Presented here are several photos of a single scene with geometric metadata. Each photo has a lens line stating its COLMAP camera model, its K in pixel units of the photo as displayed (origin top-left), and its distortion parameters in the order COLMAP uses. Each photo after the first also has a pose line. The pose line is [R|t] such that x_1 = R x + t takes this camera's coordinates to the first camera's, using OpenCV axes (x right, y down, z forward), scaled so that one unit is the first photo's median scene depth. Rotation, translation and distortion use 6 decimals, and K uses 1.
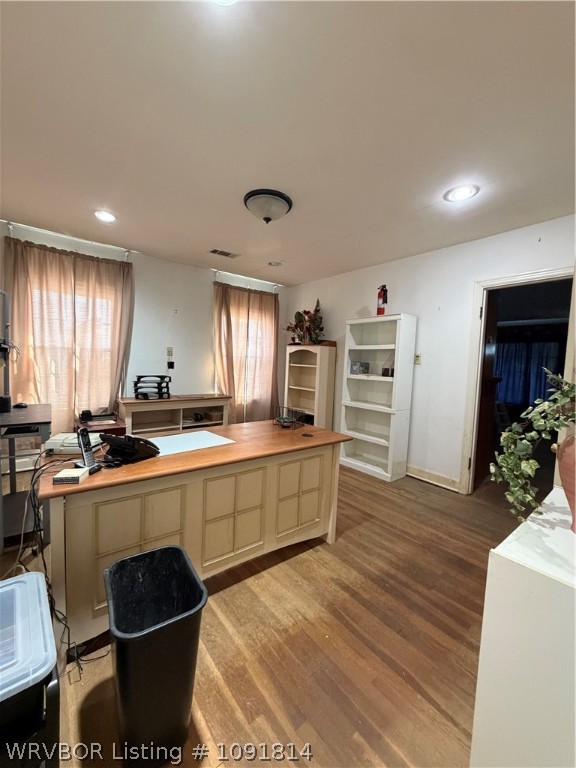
lens RADIAL K [[307.4, 0, 287.2], [0, 307.4, 382.4], [0, 0, 1]] dist [0.003108, 0.000274]
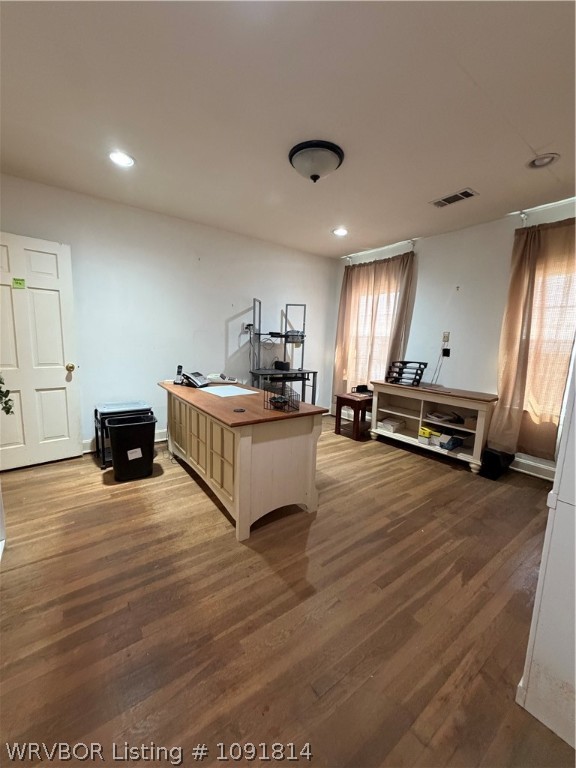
lens RADIAL K [[307.4, 0, 288.3], [0, 307.4, 380.8], [0, 0, 1]] dist [0.003108, 0.000274]
pose [[-0.037687, 0.099800, -0.994294, 0.988695], [-0.107150, 0.988860, 0.103316, -0.036464], [0.993528, 0.110432, -0.026574, 1.133069]]
